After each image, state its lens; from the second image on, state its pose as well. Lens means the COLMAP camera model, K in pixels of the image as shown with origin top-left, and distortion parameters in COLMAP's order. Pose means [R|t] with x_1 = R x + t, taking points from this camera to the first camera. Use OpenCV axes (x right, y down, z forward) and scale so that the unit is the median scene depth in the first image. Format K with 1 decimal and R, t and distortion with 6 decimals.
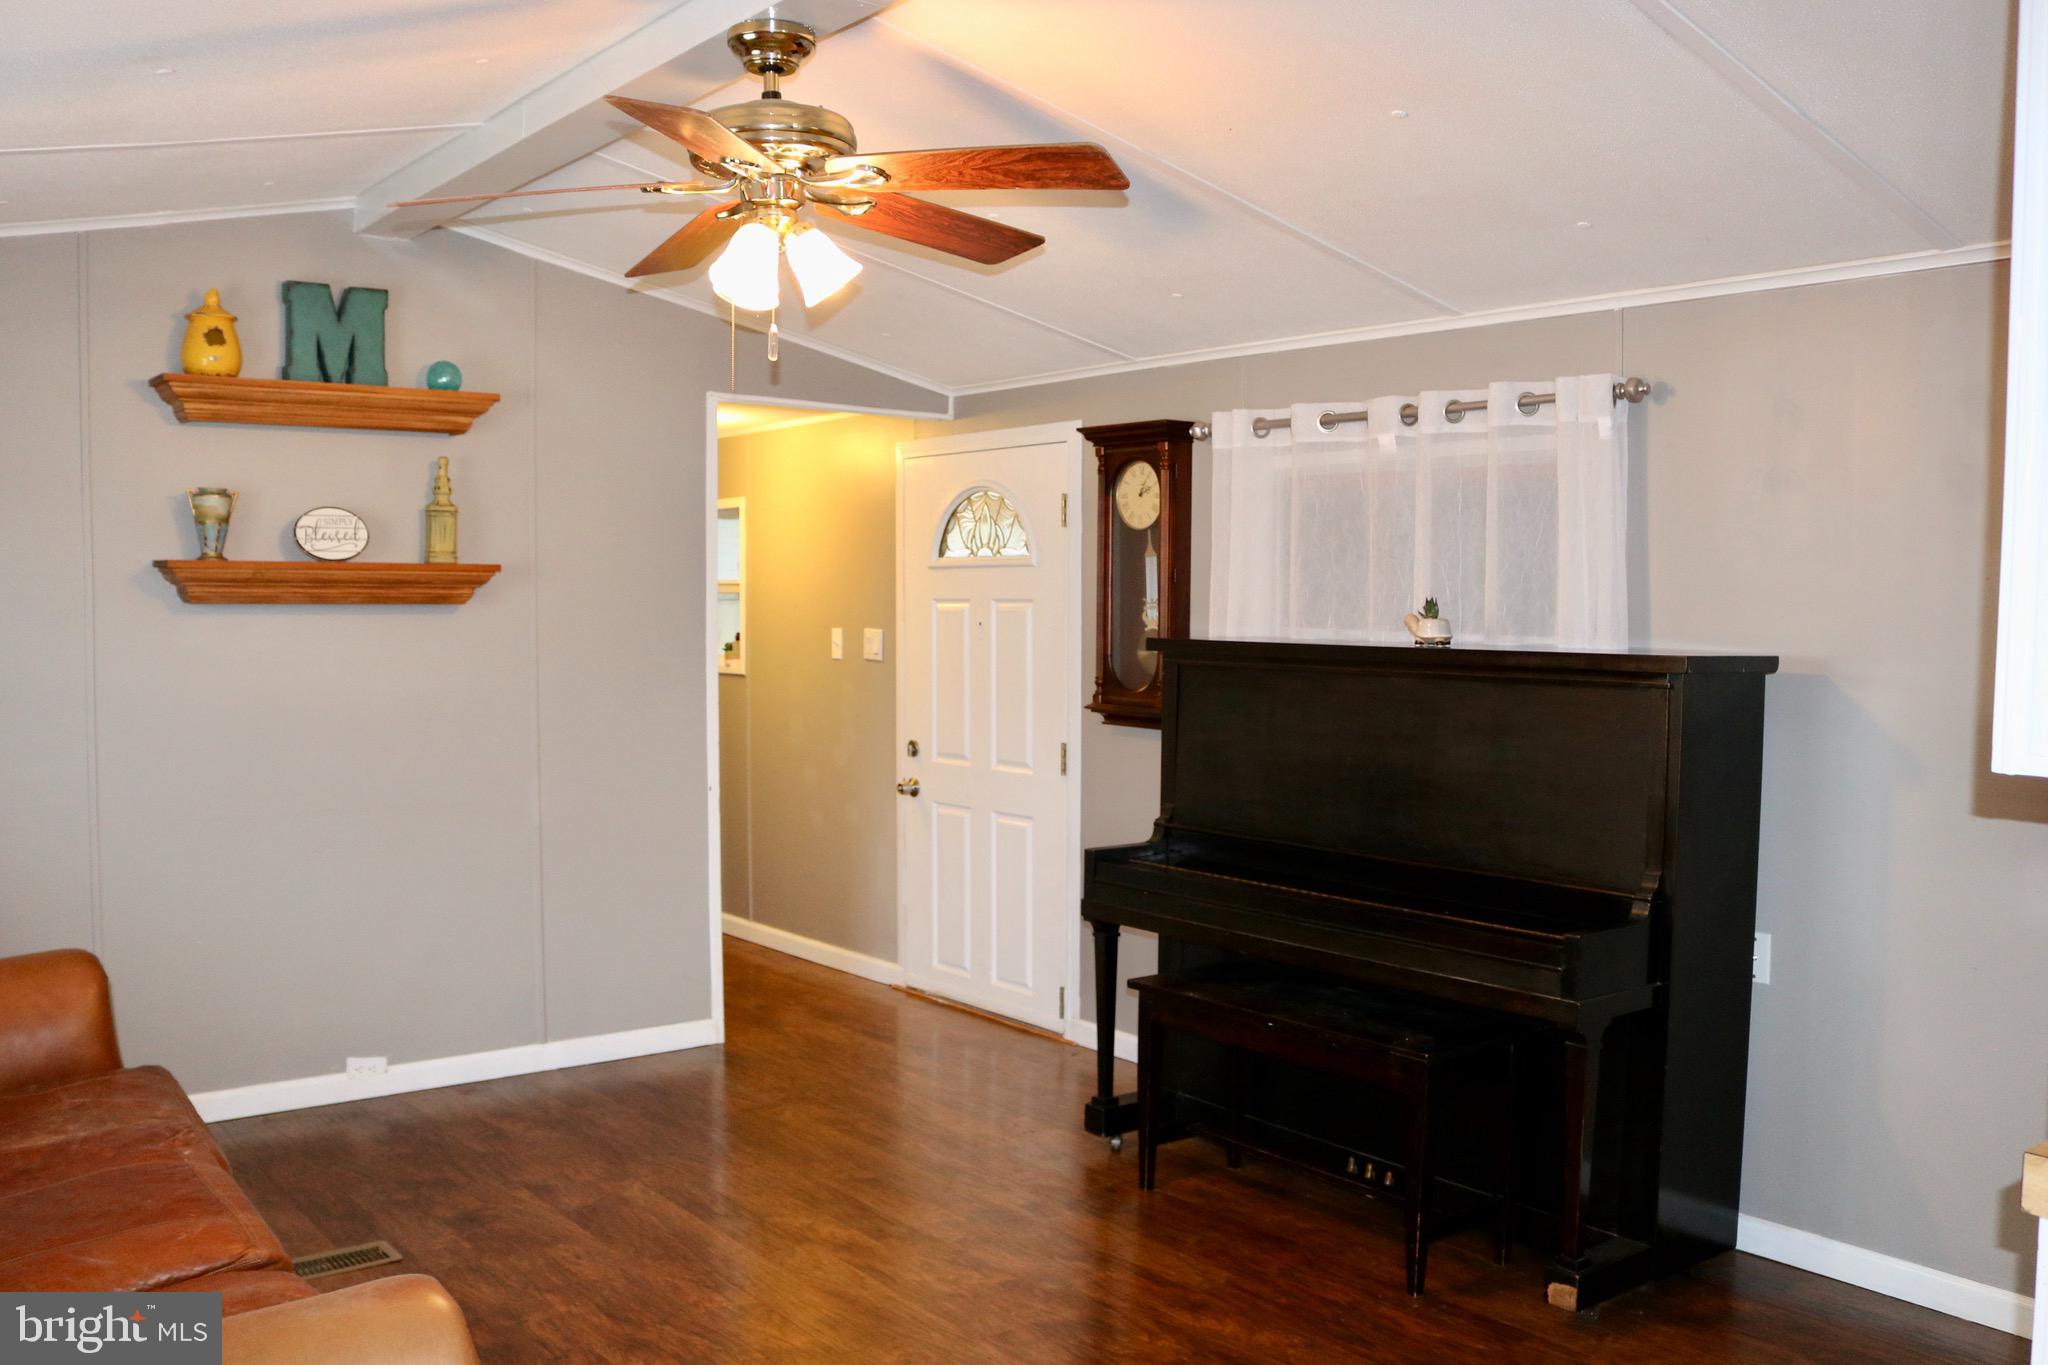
lens RADIAL K [[1658.0, 0, 955.8], [0, 1658.0, 691.4], [0, 0, 1]] dist [-0.126242, 0.089826]
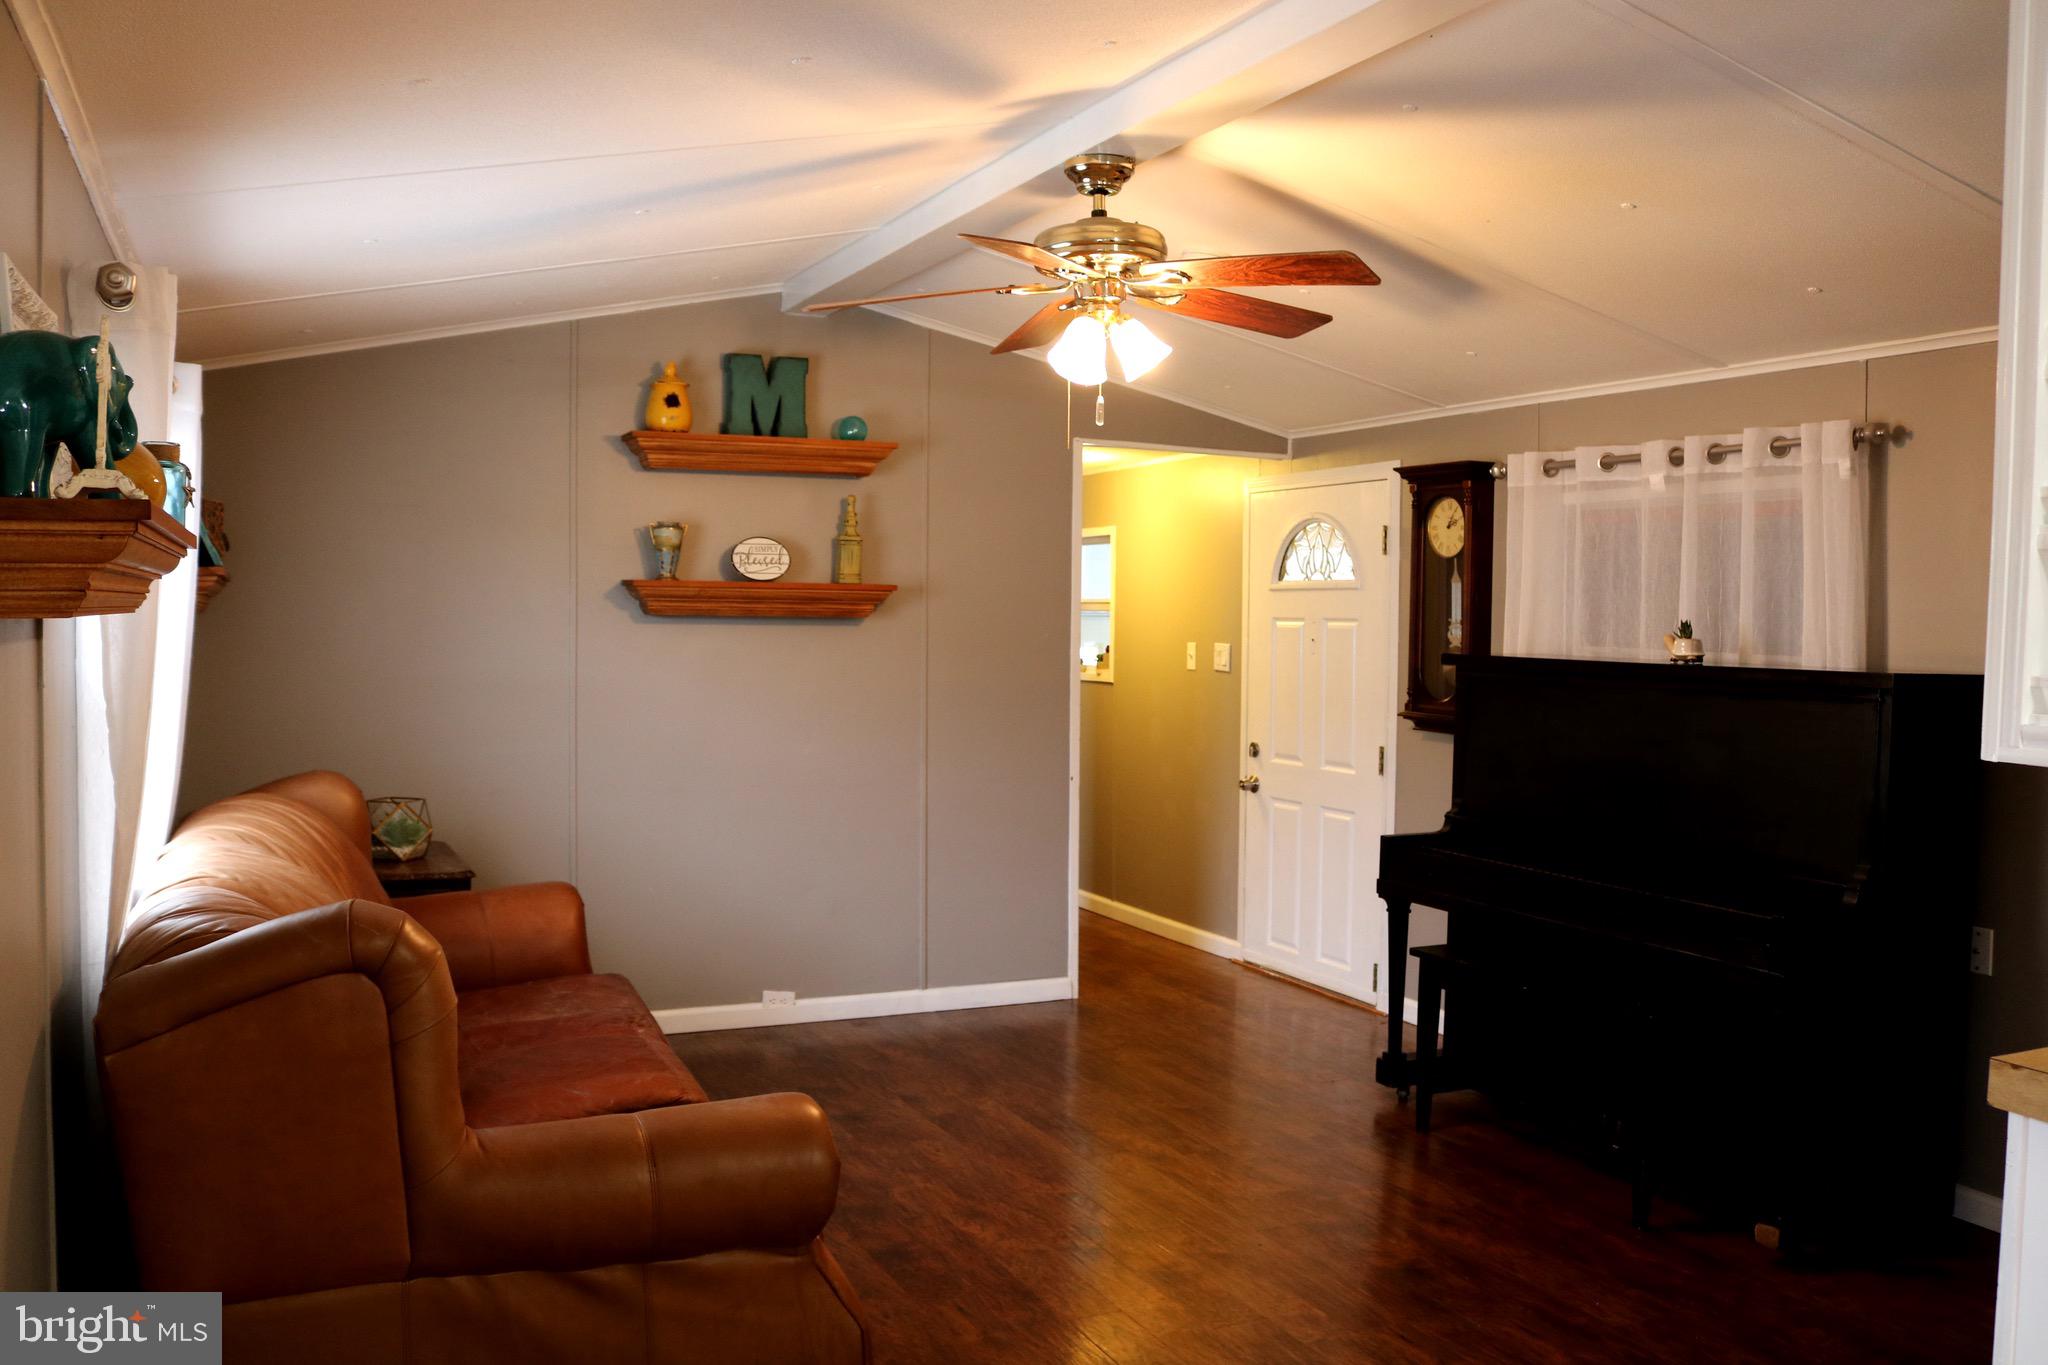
lens RADIAL K [[1658.0, 0, 1014.8], [0, 1658.0, 697.9], [0, 0, 1]] dist [-0.126242, 0.089826]
pose [[0.976424, 0.018004, -0.215108, 0.073666], [-0.019195, 0.999810, -0.003449, 0.008063], [0.215005, 0.007496, 0.976584, -0.173728]]
